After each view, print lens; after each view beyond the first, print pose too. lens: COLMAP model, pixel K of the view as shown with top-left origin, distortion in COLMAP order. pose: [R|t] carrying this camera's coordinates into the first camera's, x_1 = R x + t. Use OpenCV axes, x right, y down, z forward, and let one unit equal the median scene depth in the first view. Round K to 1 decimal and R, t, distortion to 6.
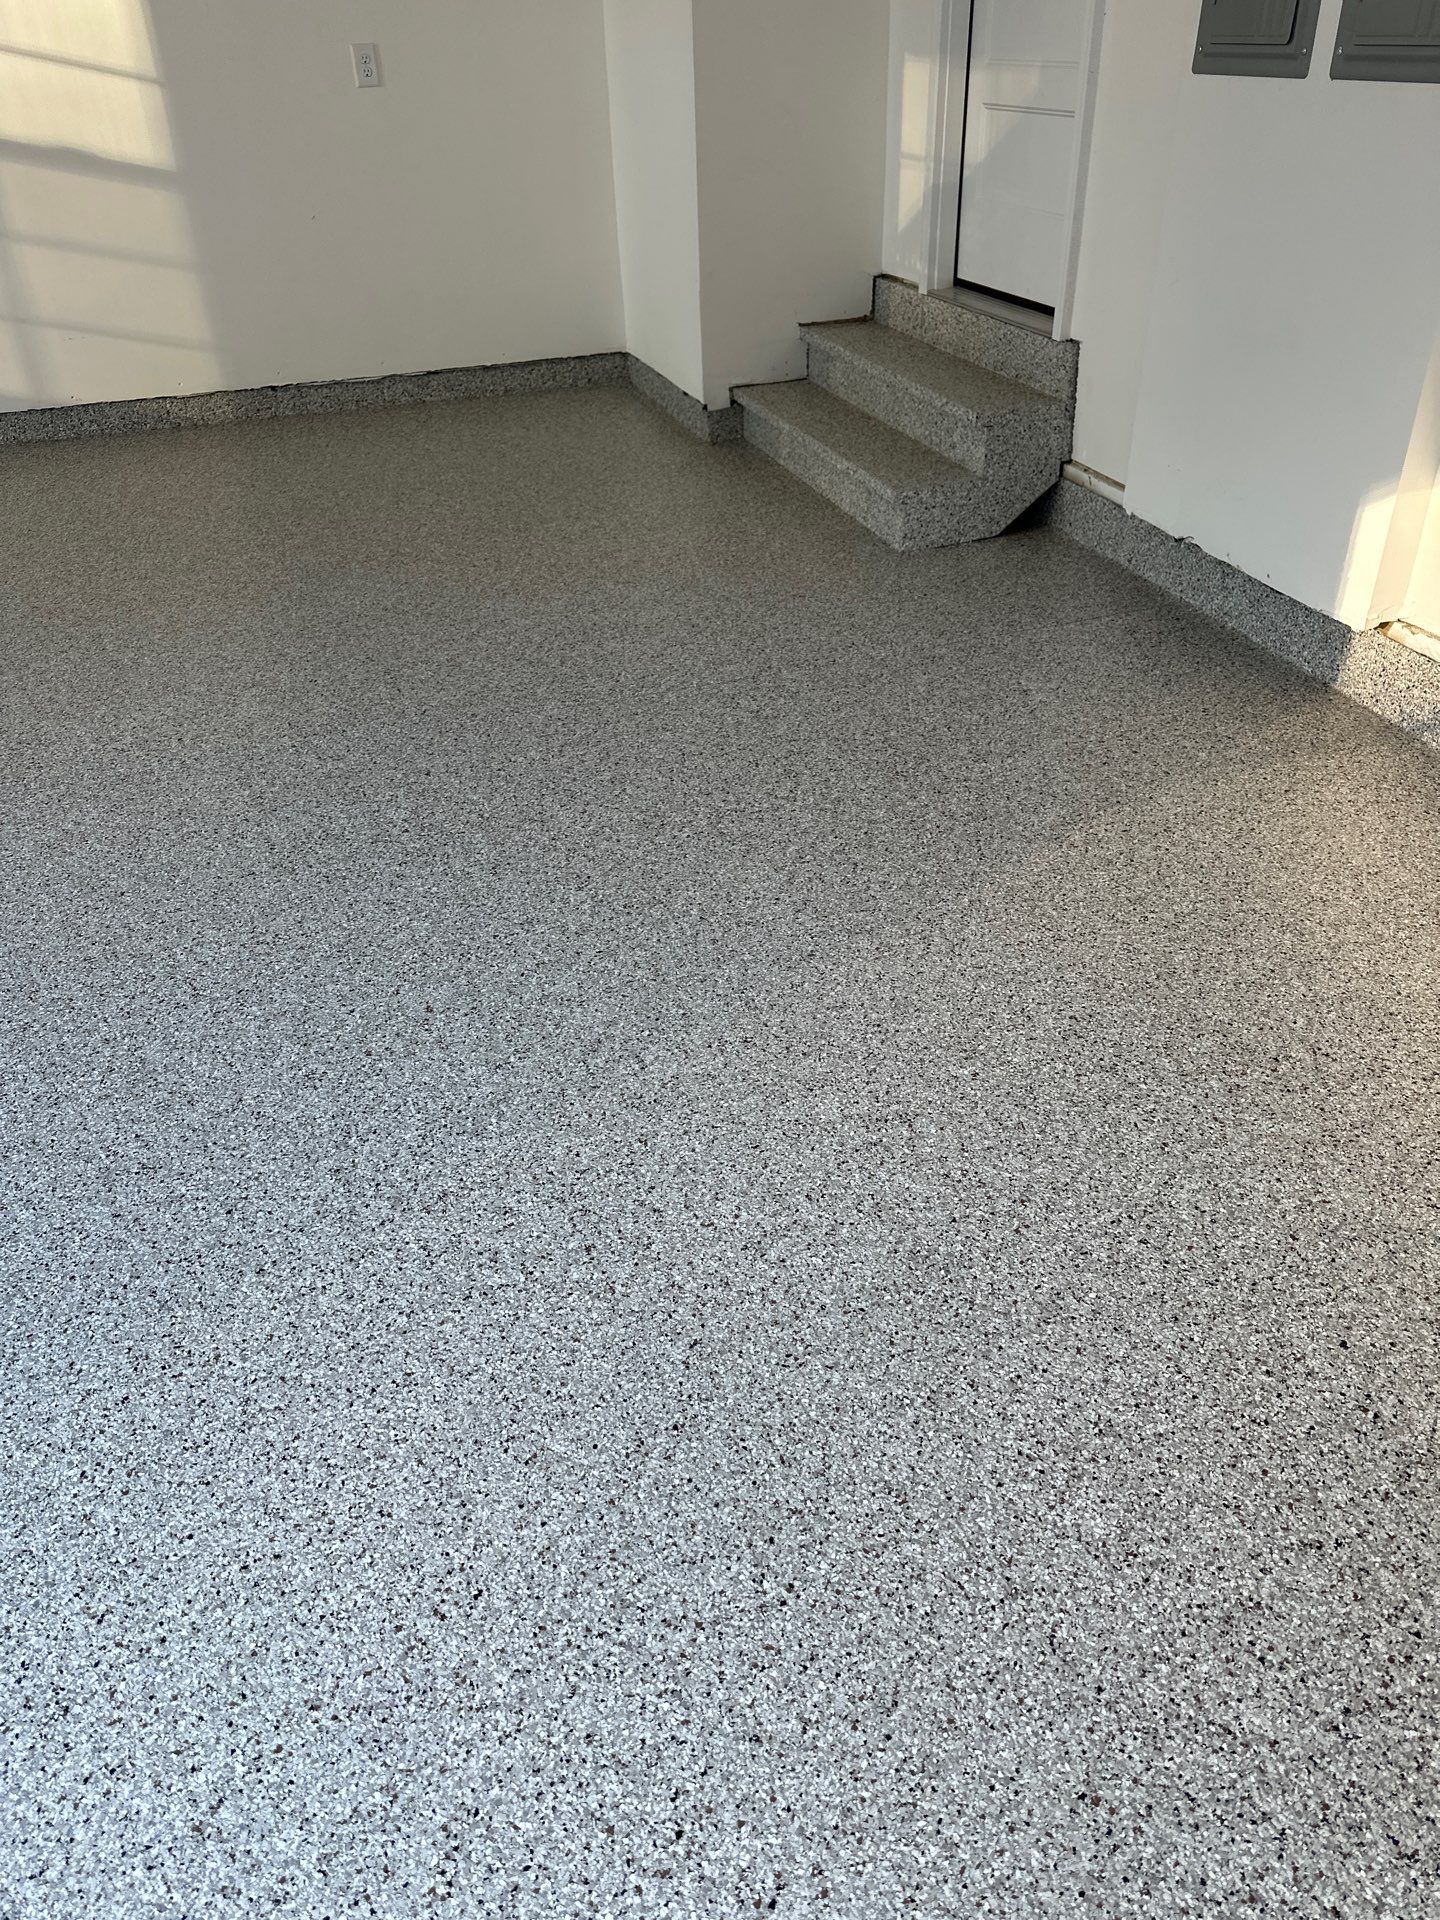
lens RADIAL K [[1366.3, 0, 715.6], [0, 1366.3, 957.7], [0, 0, 1]] dist [0.069441, -0.072040]
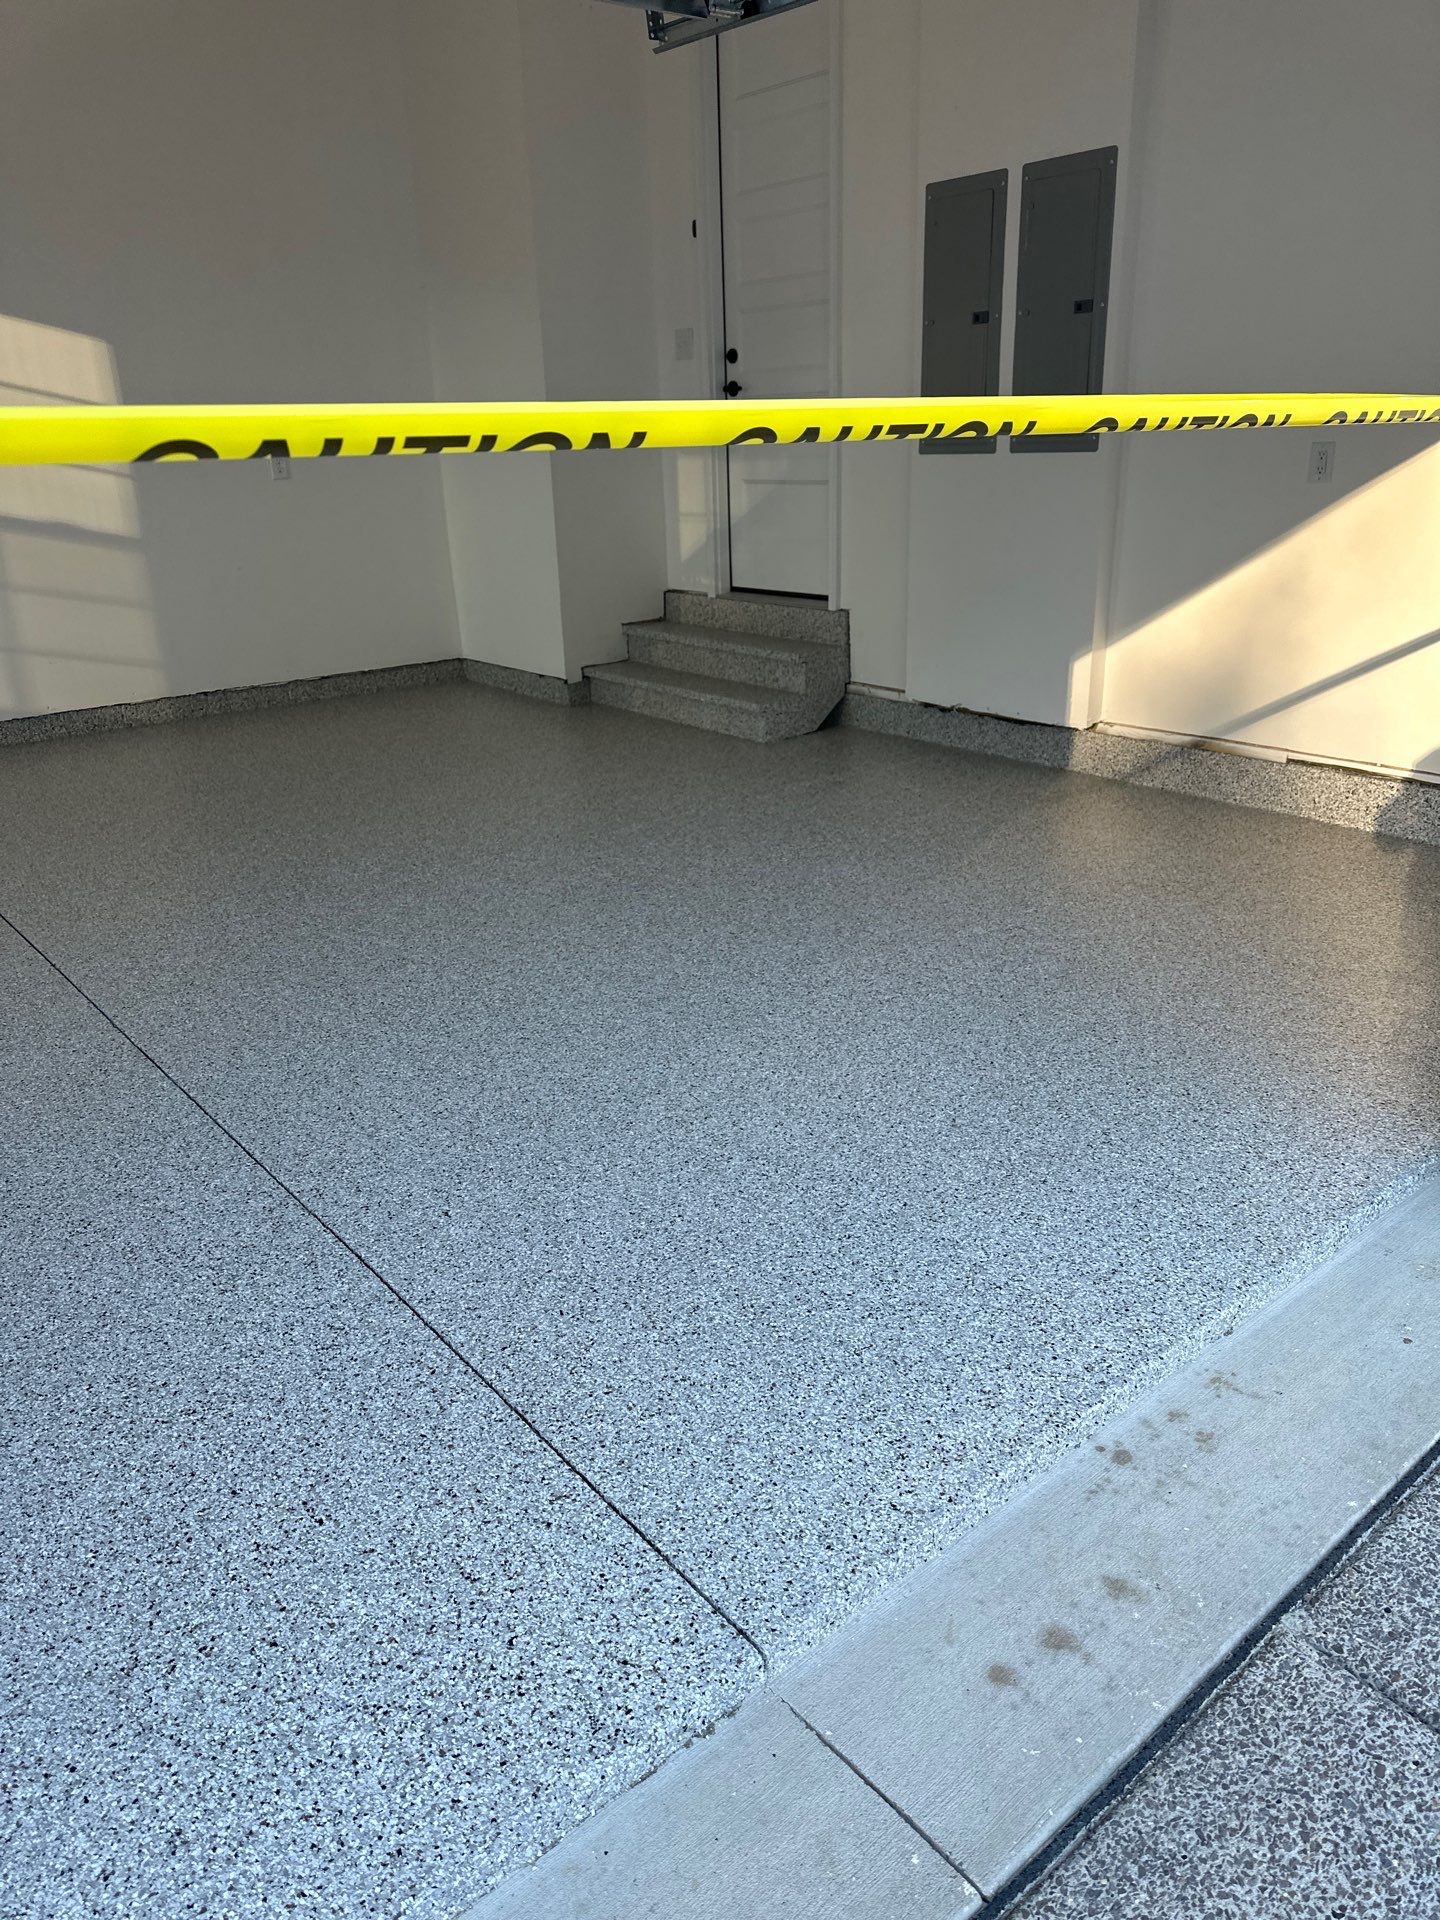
lens RADIAL K [[1366.3, 0, 729.3], [0, 1366.3, 964.9], [0, 0, 1]] dist [0.069441, -0.072040]
pose [[0.931525, -0.131275, 0.339157, -0.441190], [0.207328, 0.957883, -0.198685, 0.229069], [-0.298790, 0.255397, 0.919509, -0.310694]]
